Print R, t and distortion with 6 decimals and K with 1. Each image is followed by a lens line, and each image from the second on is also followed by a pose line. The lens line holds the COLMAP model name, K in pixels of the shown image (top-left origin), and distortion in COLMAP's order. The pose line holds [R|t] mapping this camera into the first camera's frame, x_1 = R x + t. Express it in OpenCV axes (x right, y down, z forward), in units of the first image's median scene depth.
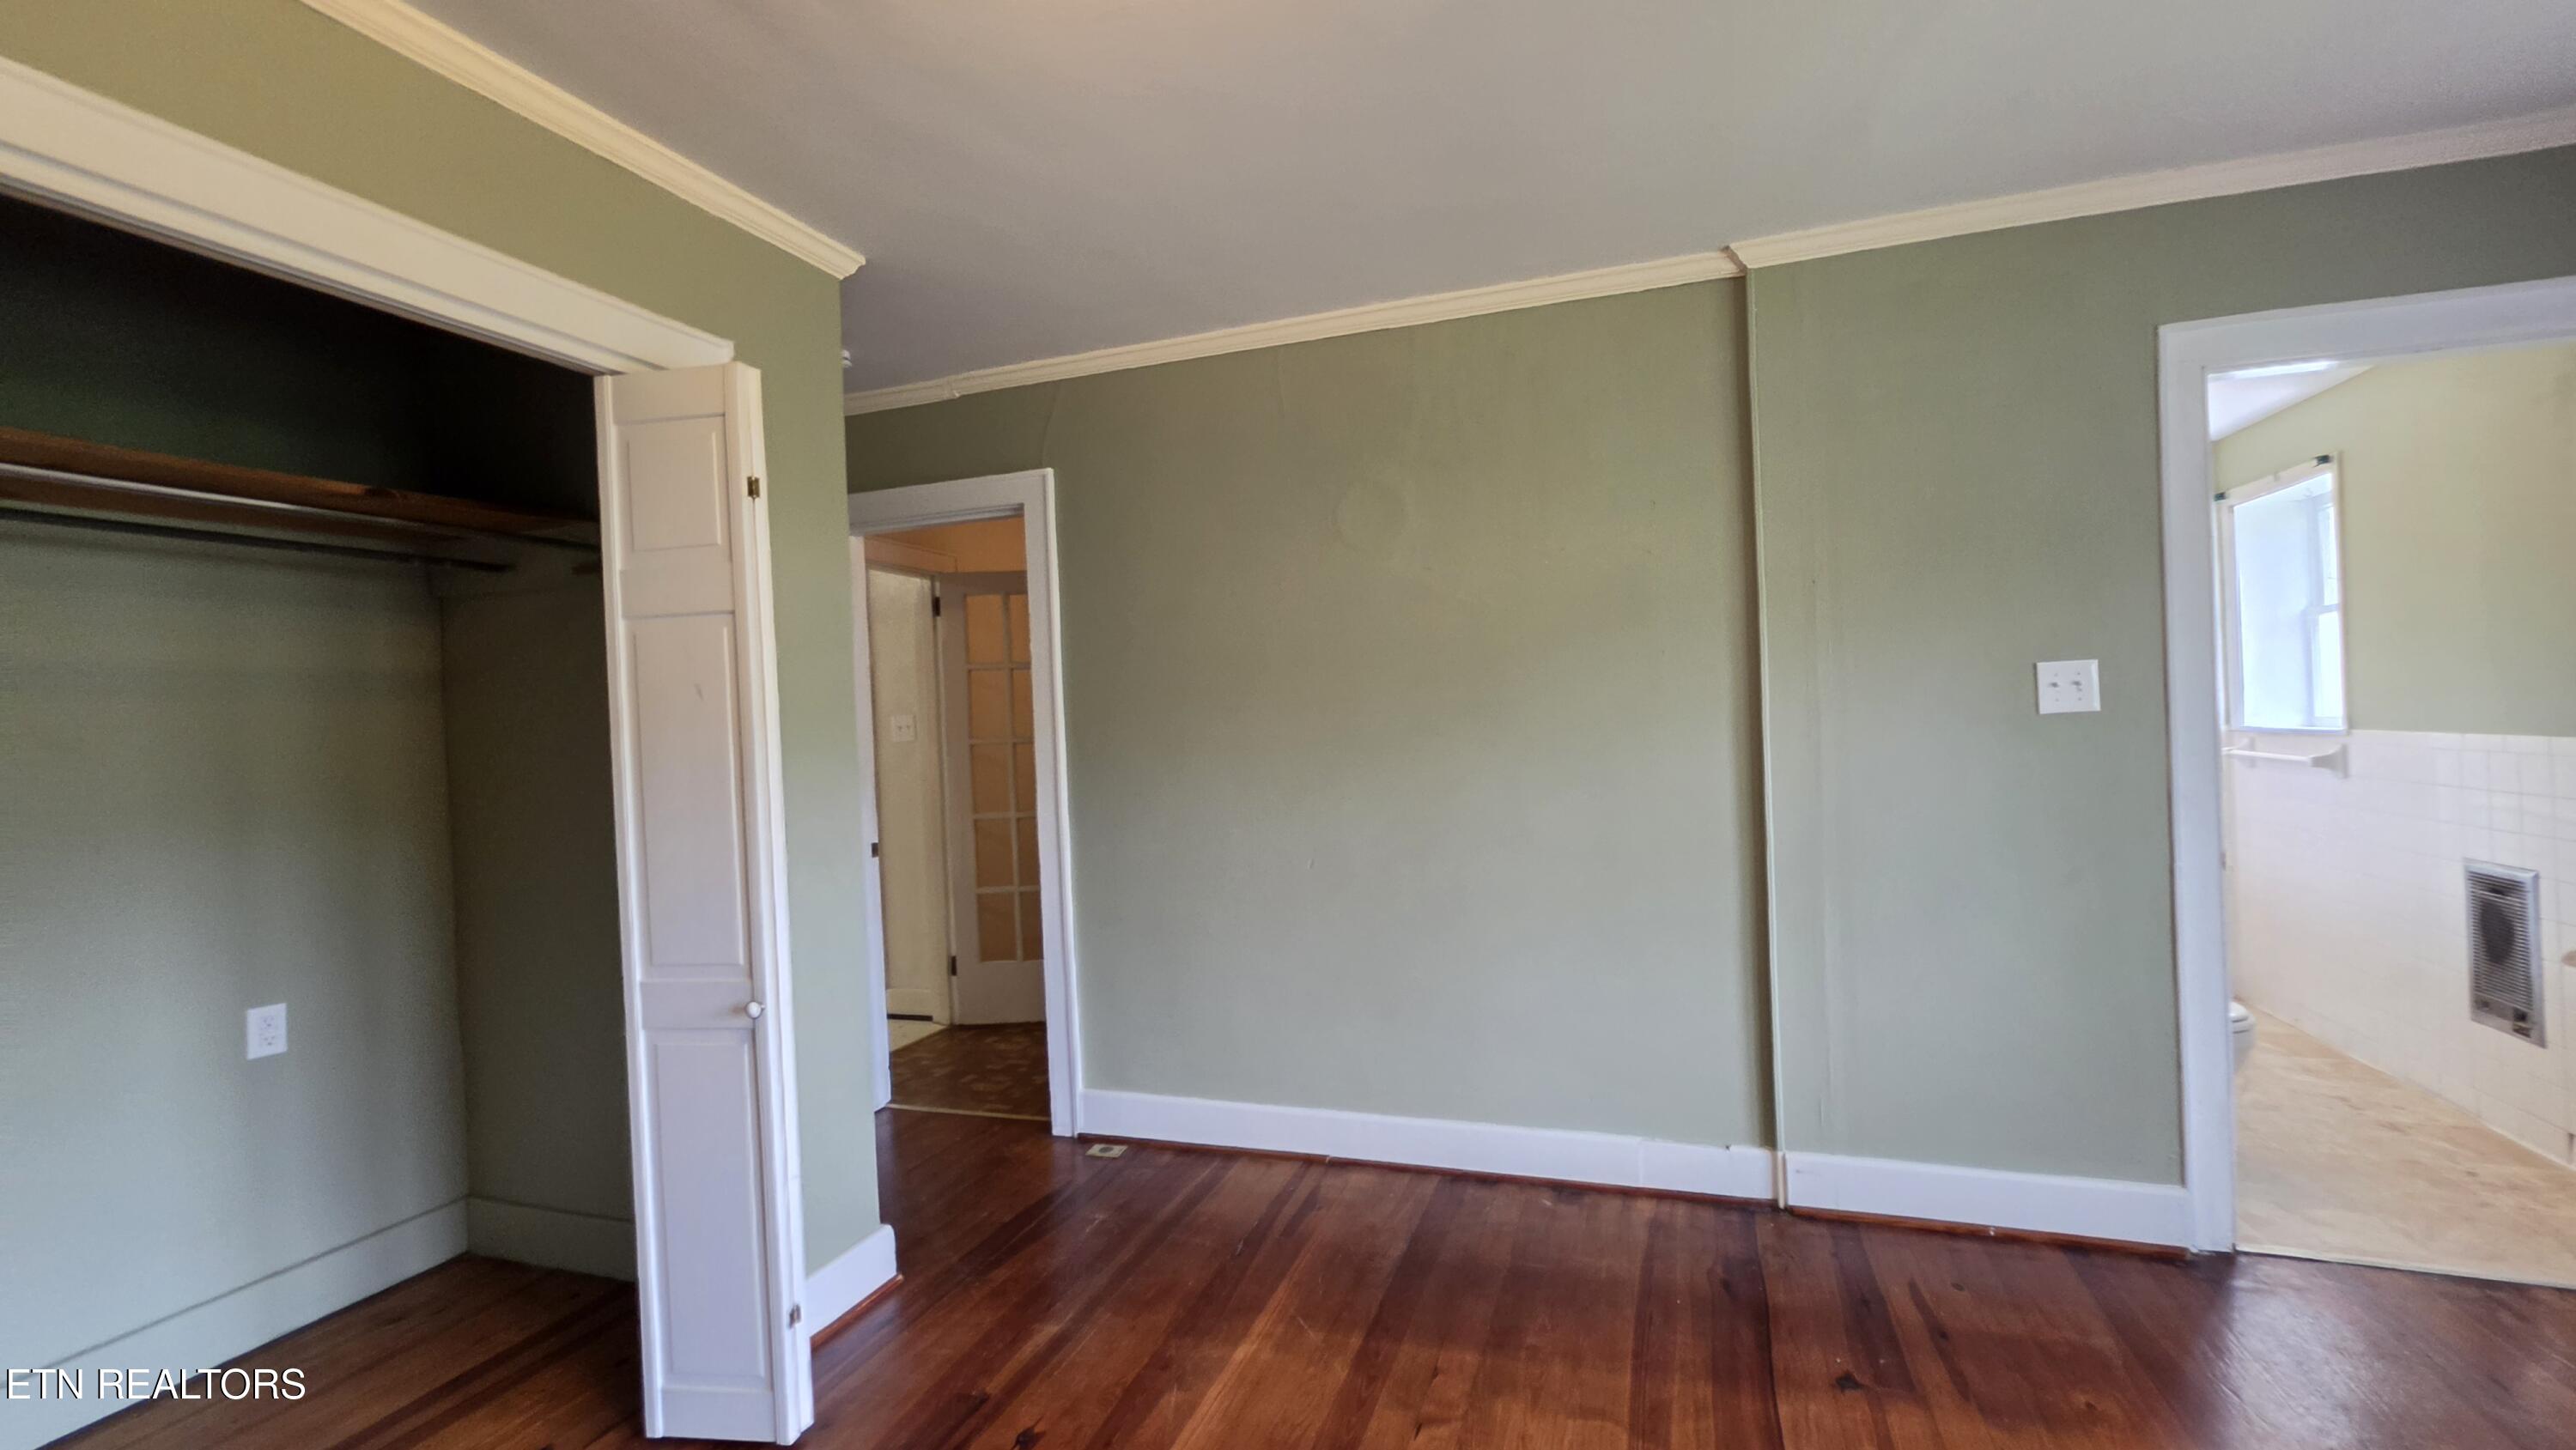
lens RADIAL K [[1062.3, 0, 1297.6], [0, 1062.3, 724.6], [0, 0, 1]] dist [0.000511, 0.000268]
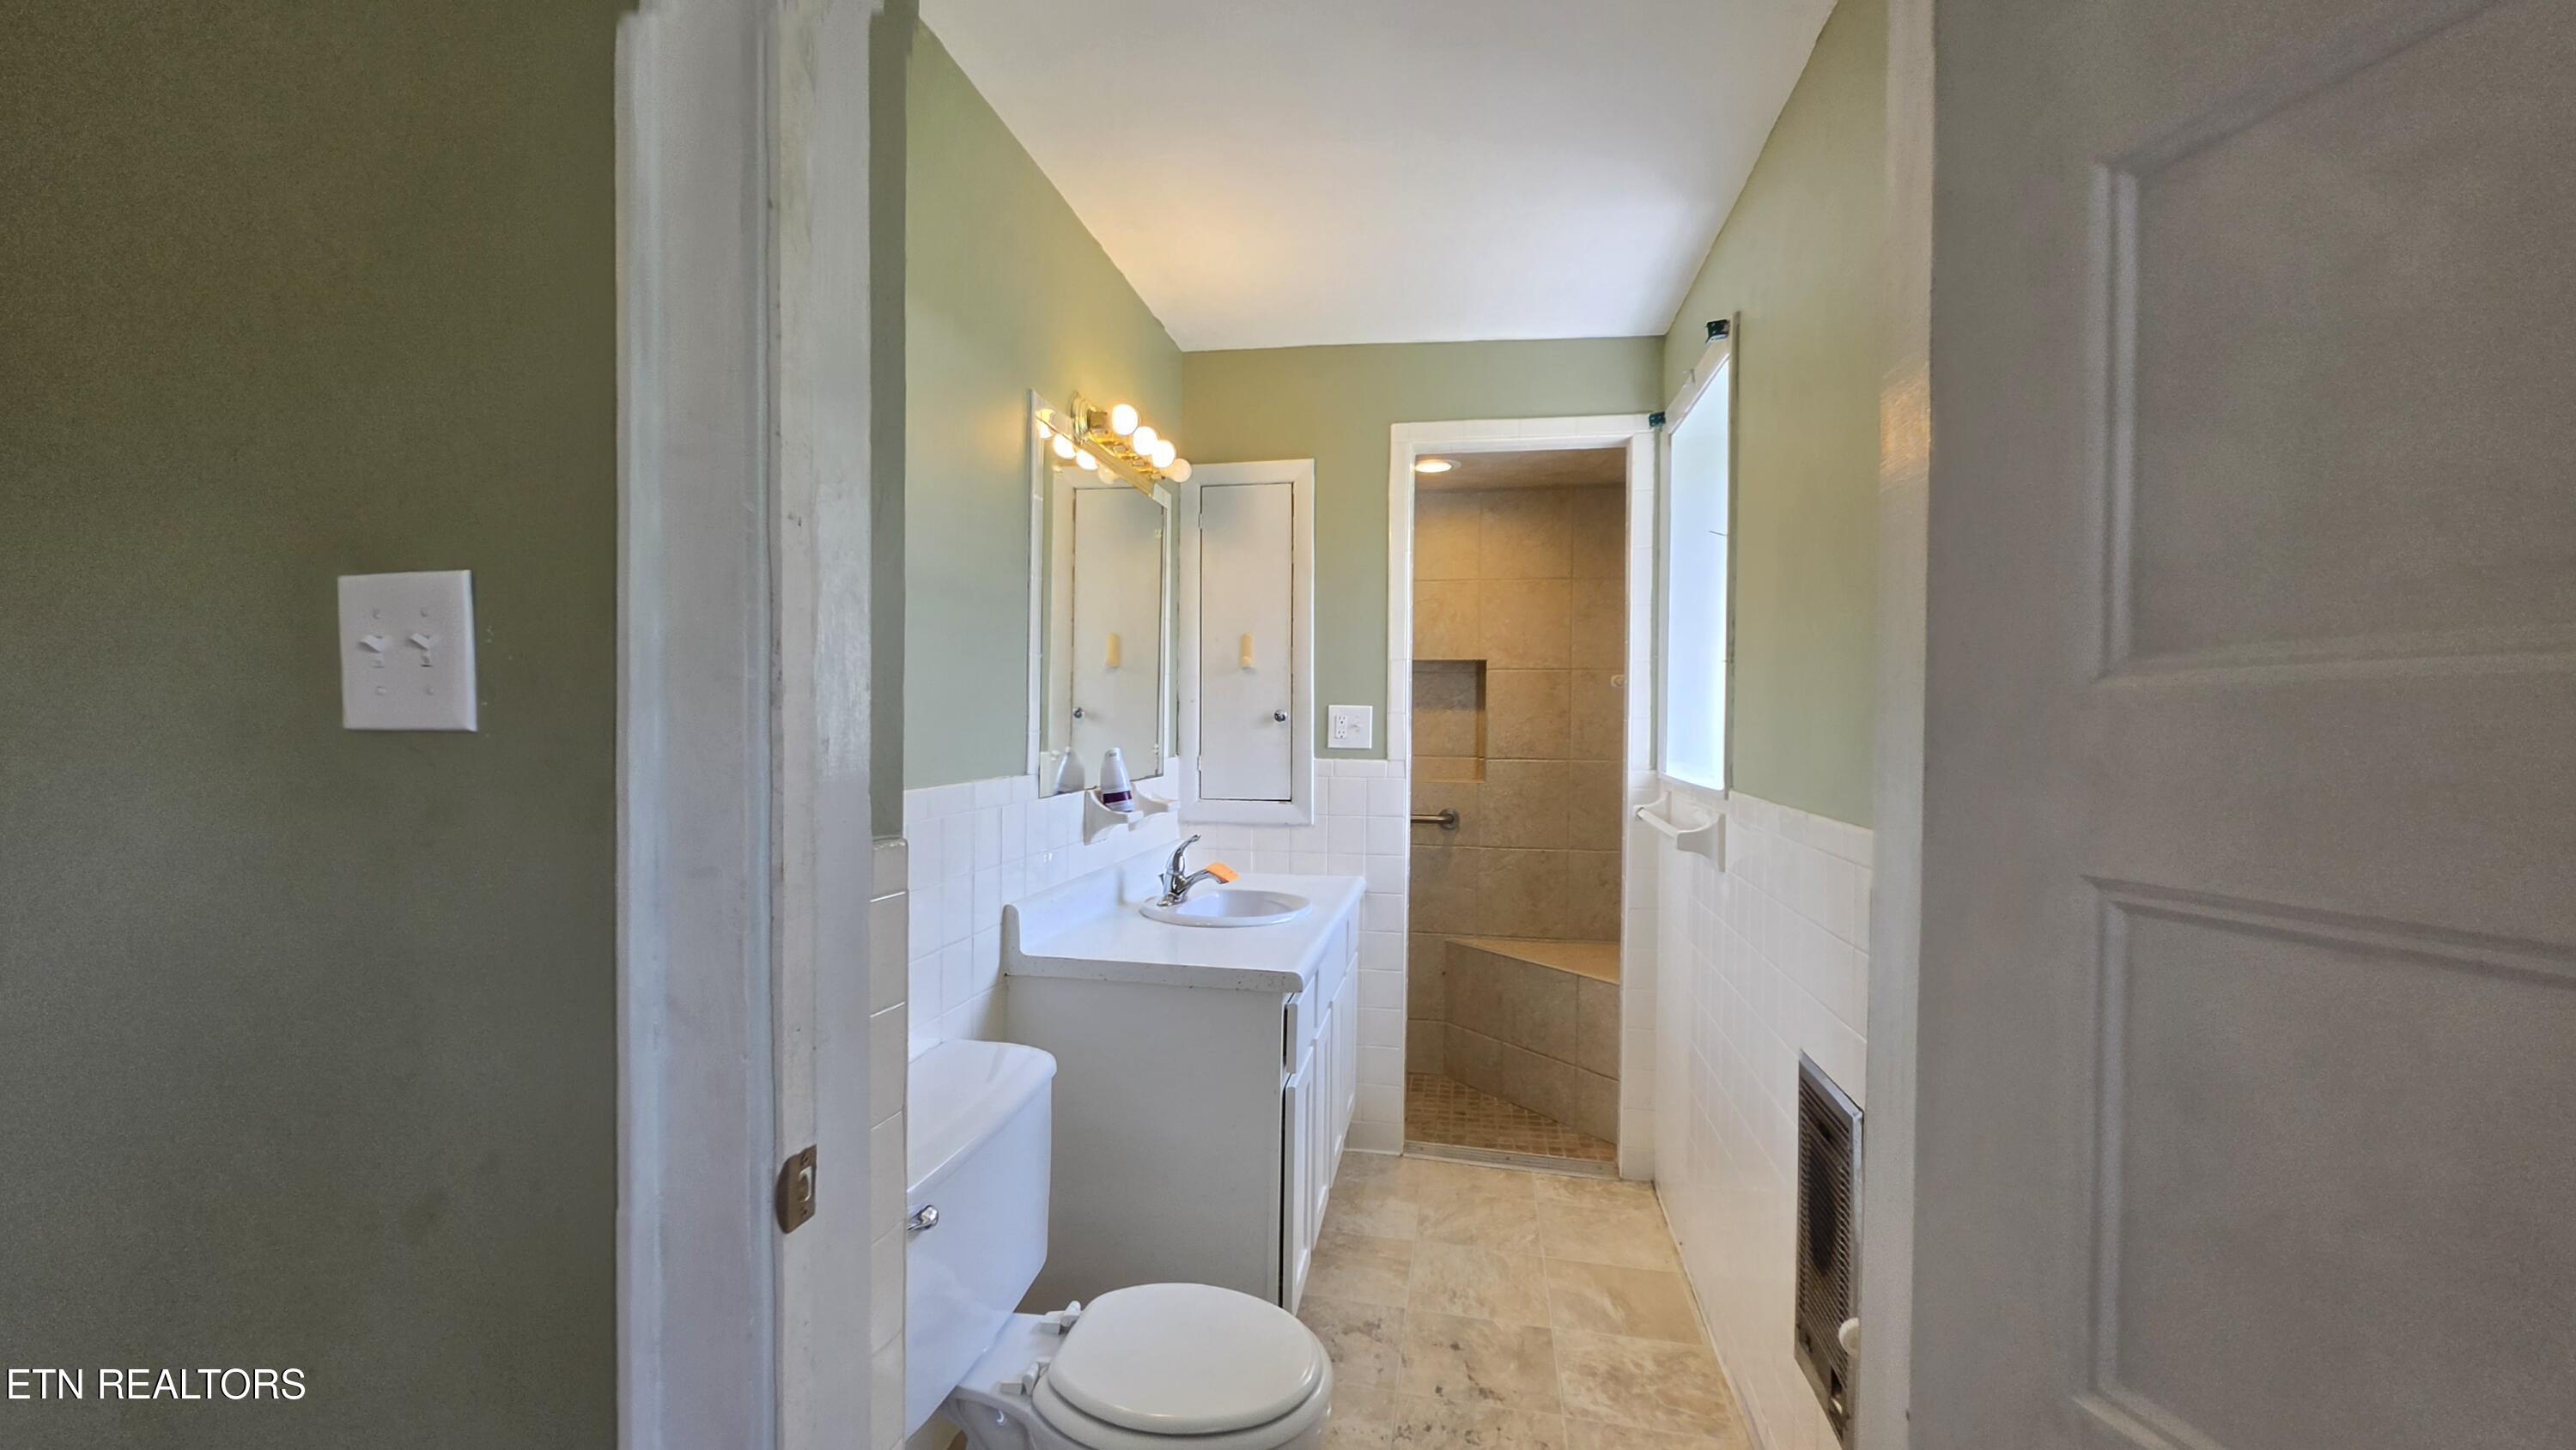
lens RADIAL K [[1045.7, 0, 1311.6], [0, 1045.7, 738.5], [0, 0, 1]] dist [0.001641, 0.000265]
pose [[0.994277, 0.046365, 0.096250, 0.710597], [-0.047351, 0.998846, 0.007984, -0.017668], [-0.095769, -0.012496, 0.995325, 0.451014]]
